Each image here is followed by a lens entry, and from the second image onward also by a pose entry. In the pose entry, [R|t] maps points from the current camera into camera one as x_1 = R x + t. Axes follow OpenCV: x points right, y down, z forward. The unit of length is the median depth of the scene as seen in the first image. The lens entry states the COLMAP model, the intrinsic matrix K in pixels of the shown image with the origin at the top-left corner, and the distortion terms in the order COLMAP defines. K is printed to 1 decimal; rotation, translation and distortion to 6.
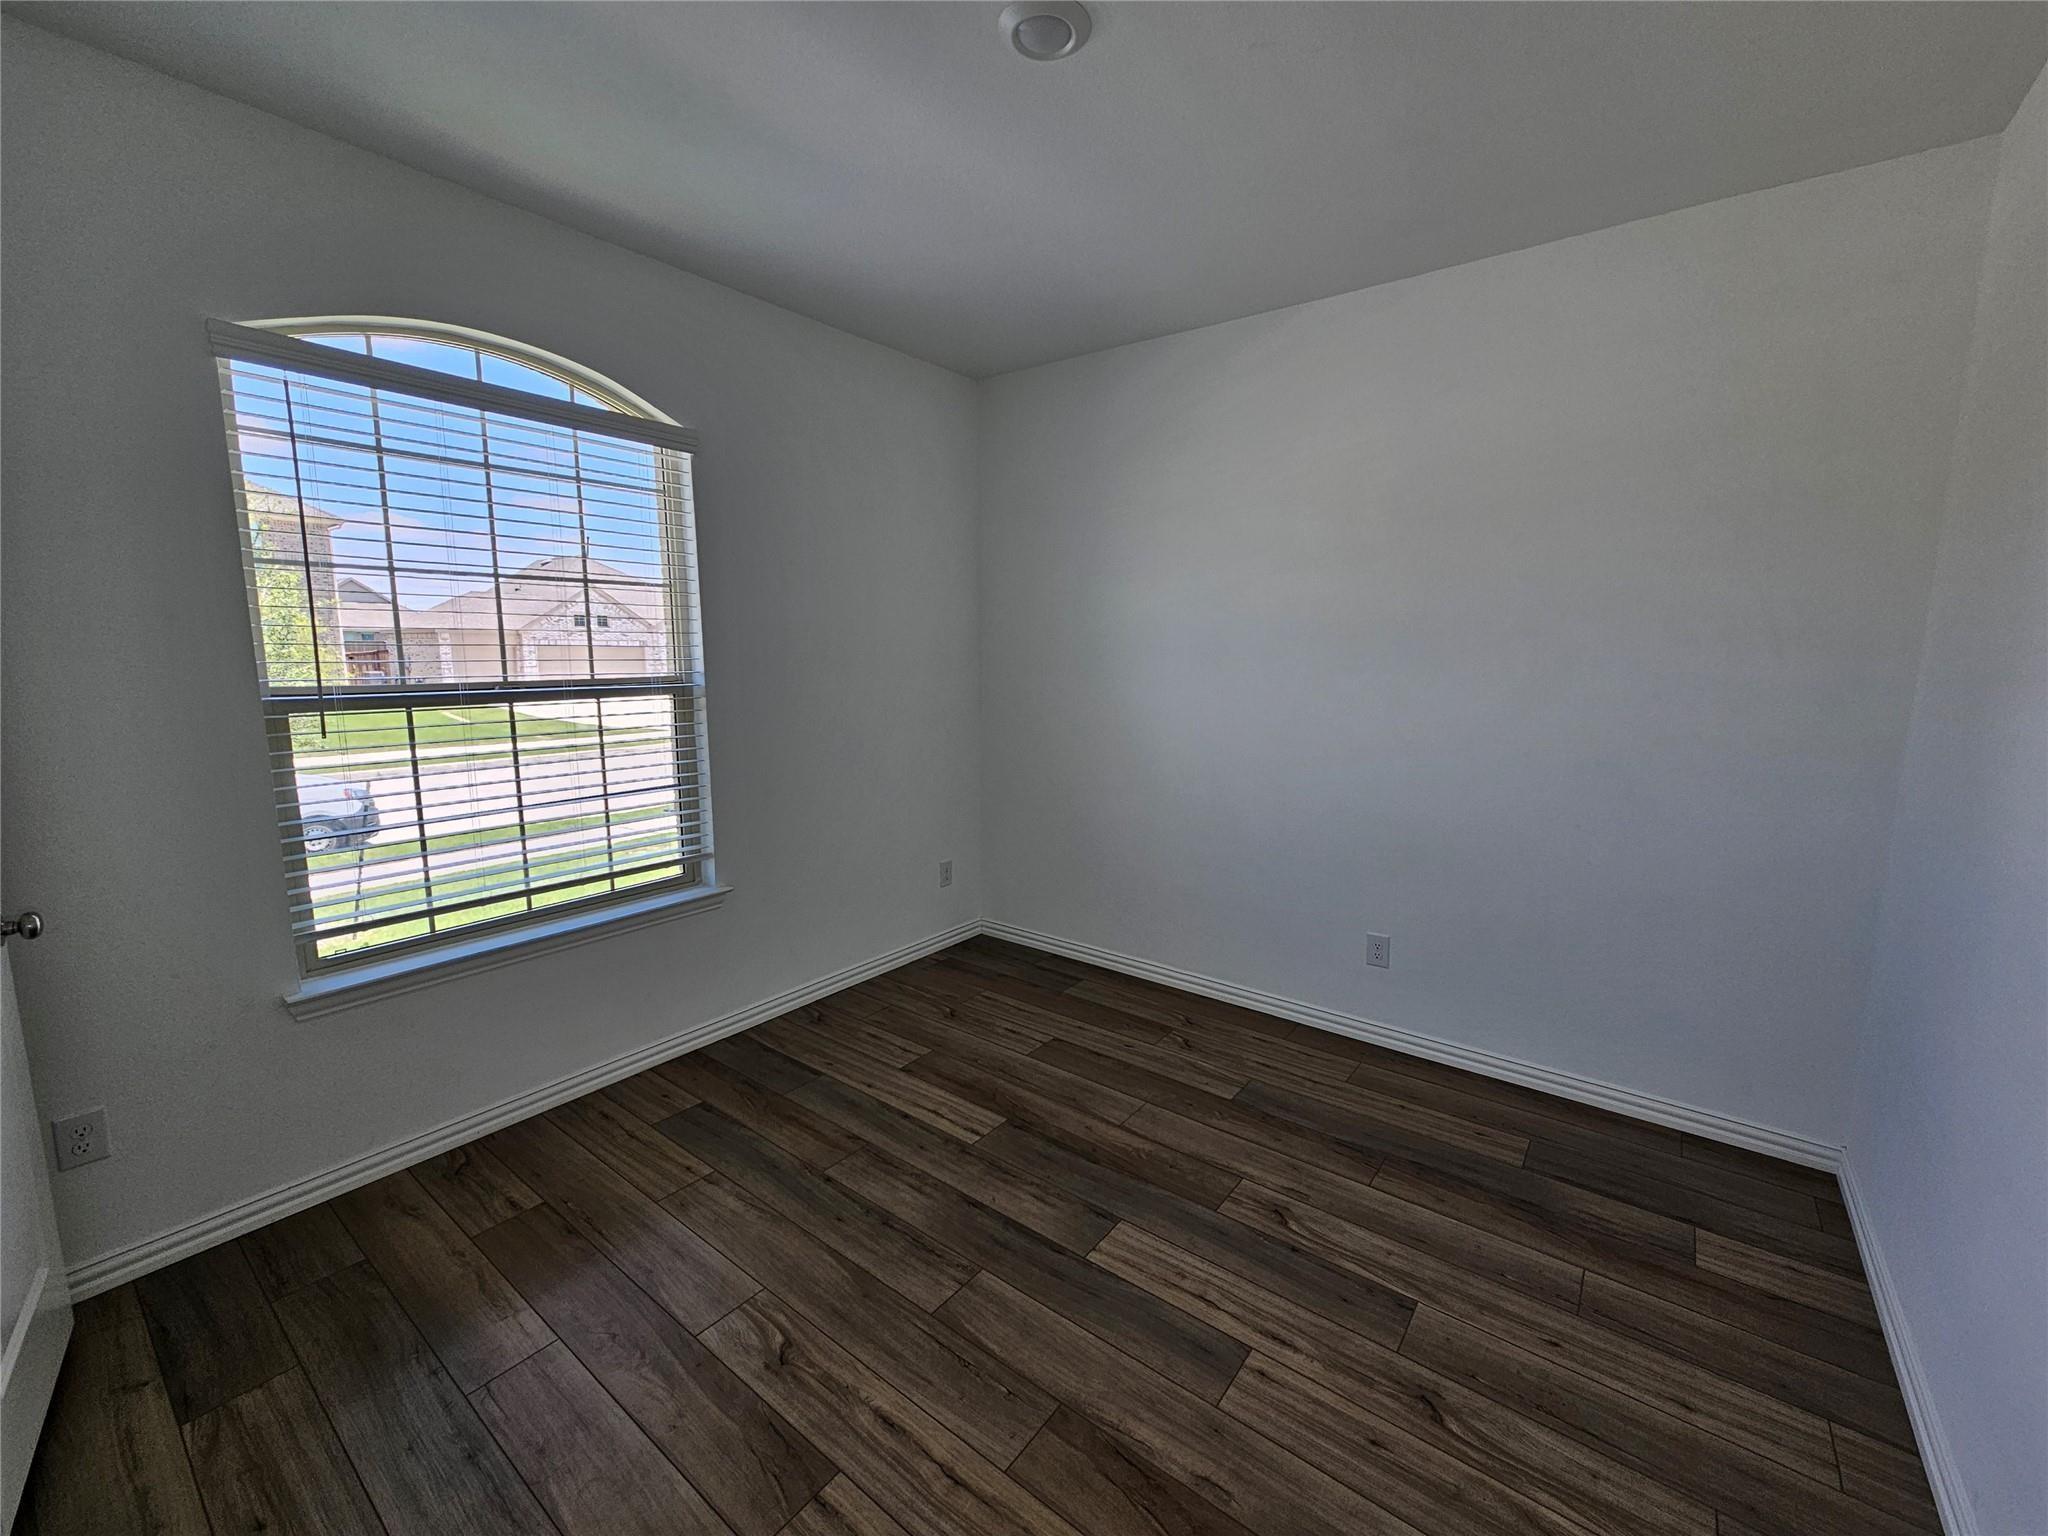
lens RADIAL K [[836.5, 0, 1032.7], [0, 836.5, 763.9], [0, 0, 1]] dist [0.002088, -0.000692]
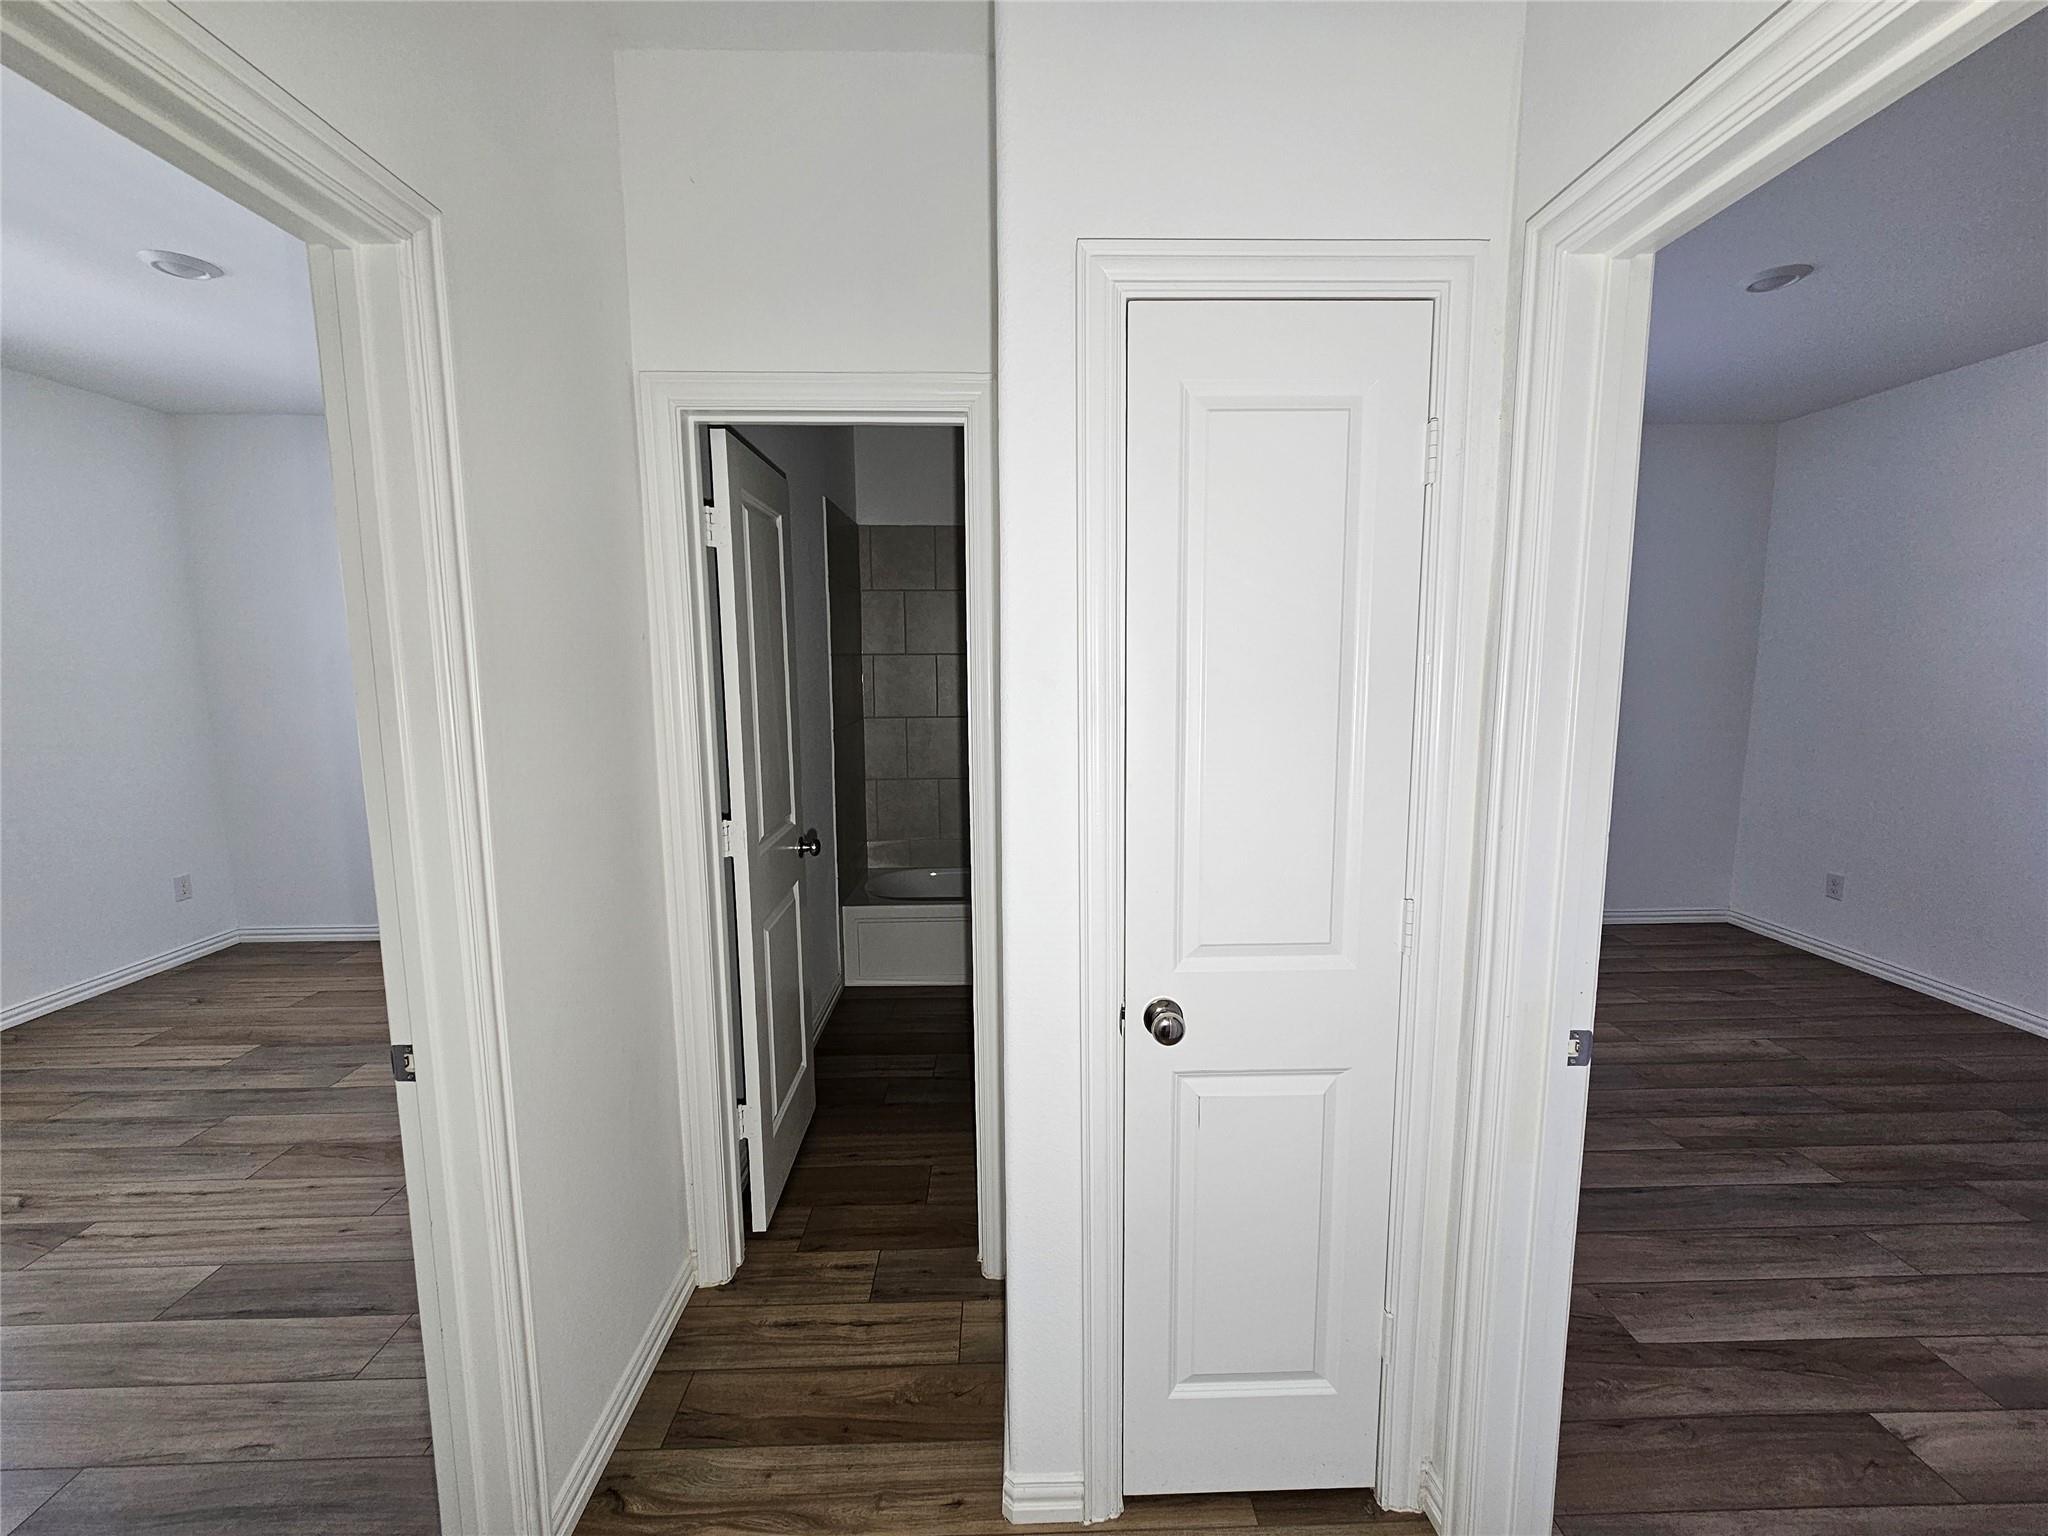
lens RADIAL K [[836.5, 0, 1032.7], [0, 836.5, 763.9], [0, 0, 1]] dist [0.002088, -0.000692]
pose [[0.774696, -0.091618, 0.625662, 0.134063], [0.100199, 0.994733, 0.021596, 0.109734], [-0.624345, 0.045961, 0.779796, -0.817007]]
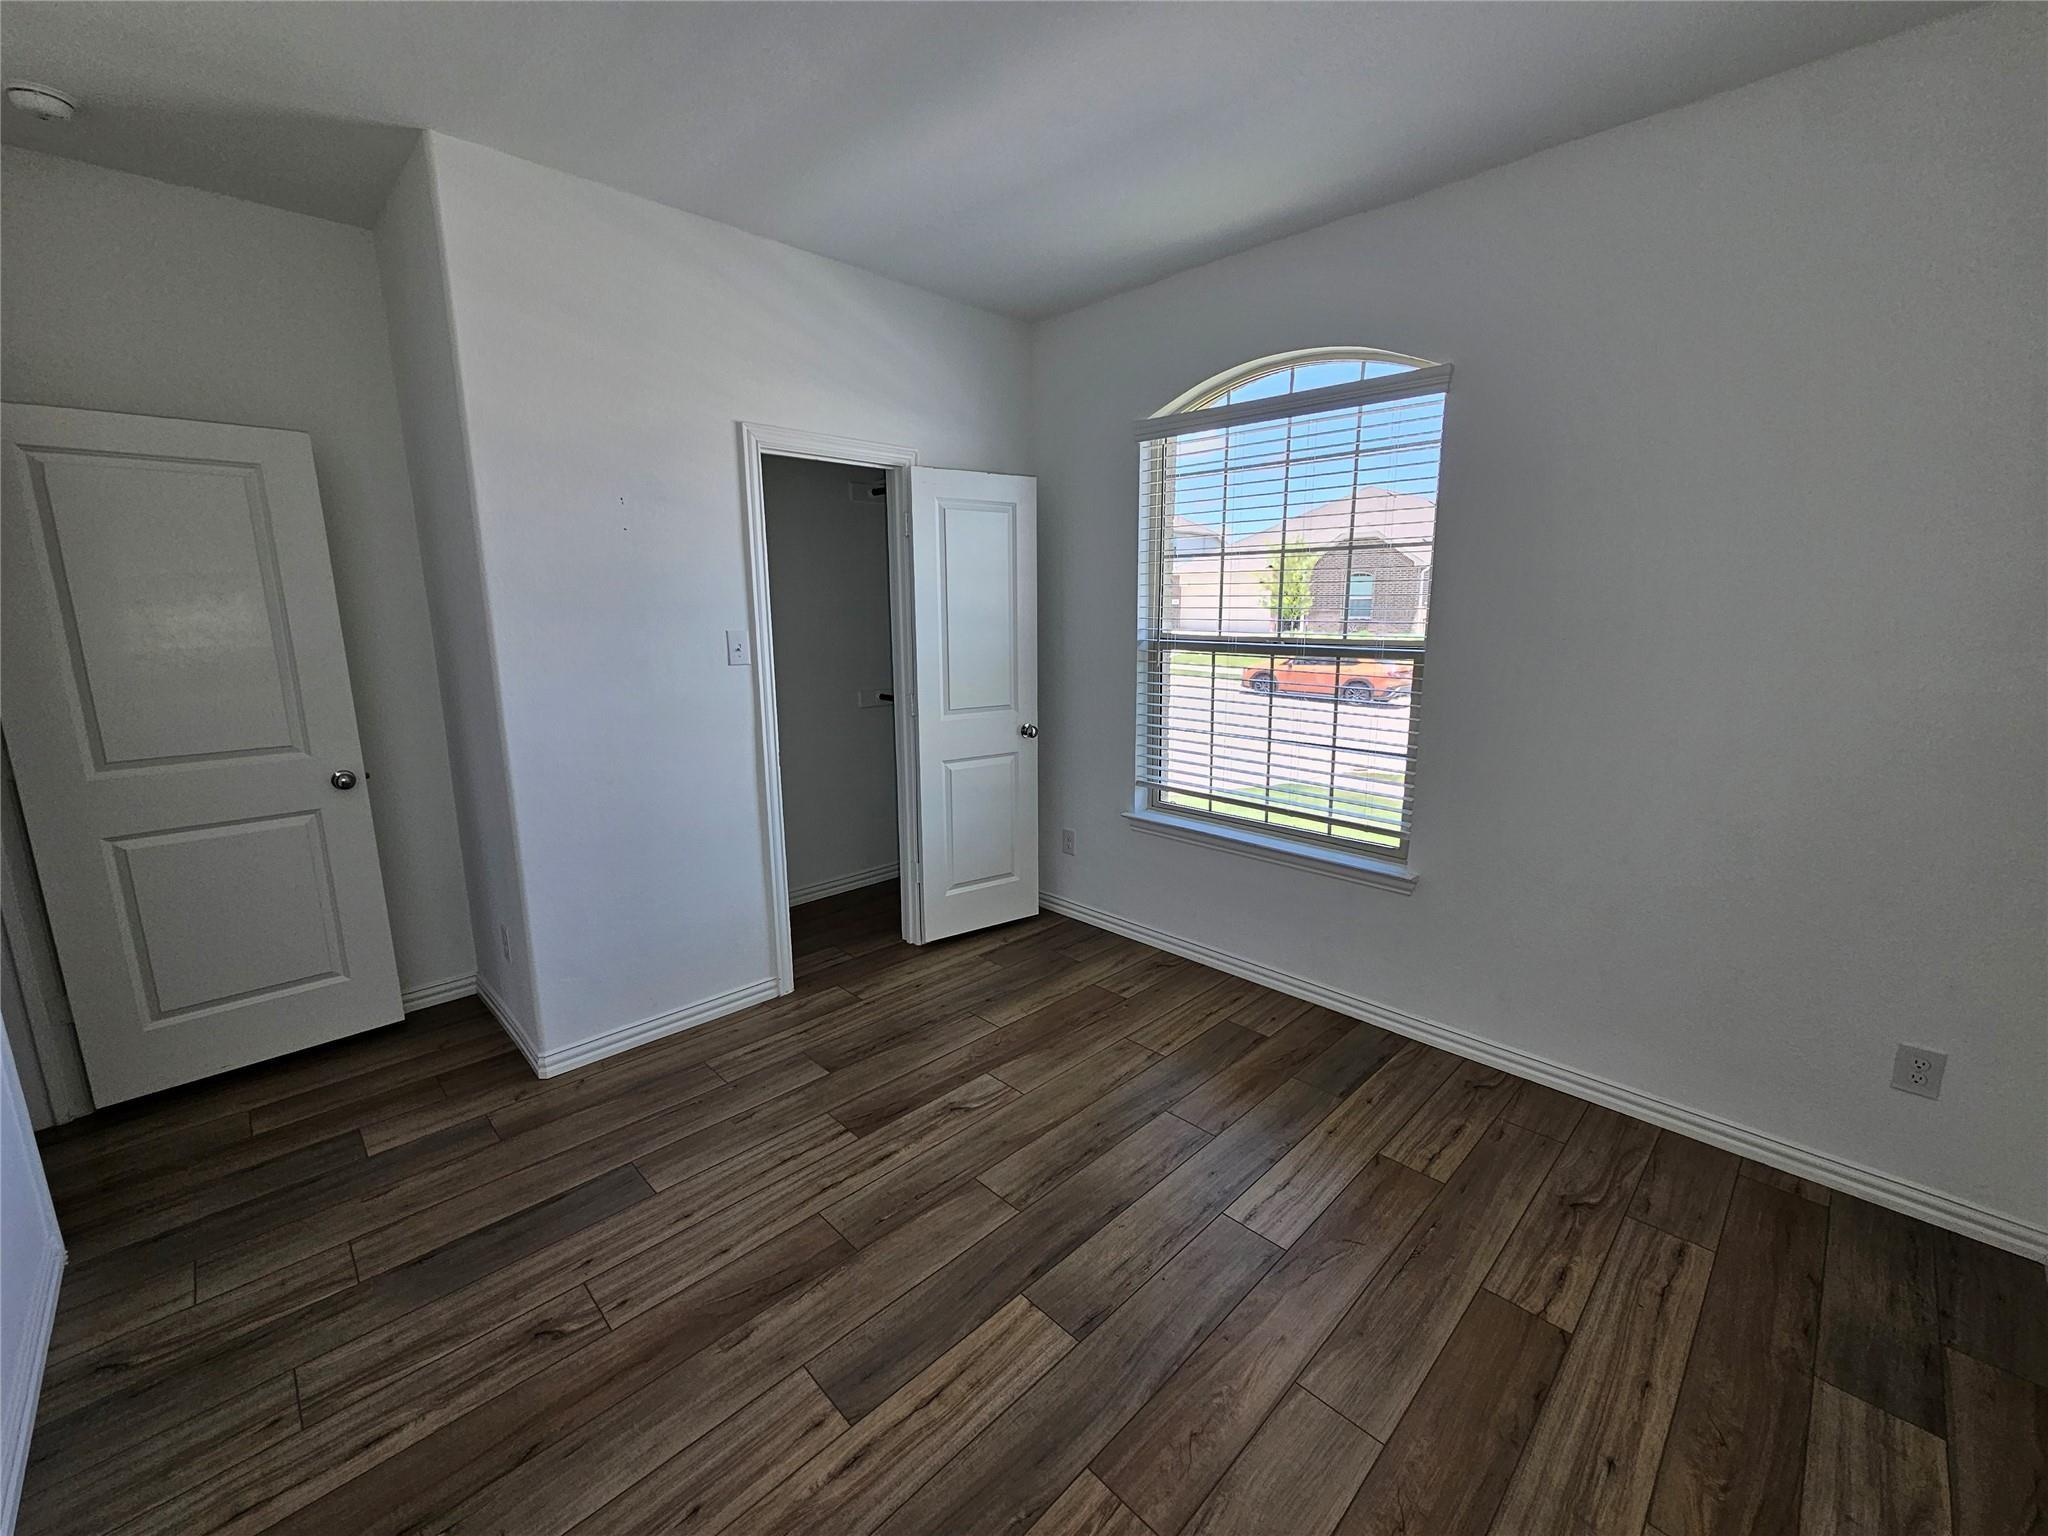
lens RADIAL K [[829.4, 0, 1028.7], [0, 829.4, 762.0], [0, 0, 1]] dist [0.000217, -0.000241]
pose [[-0.133462, 0.183366, -0.973943, 0.732157], [-0.138694, 0.969608, 0.201556, -0.130186], [0.981301, 0.161980, -0.103974, 0.892955]]
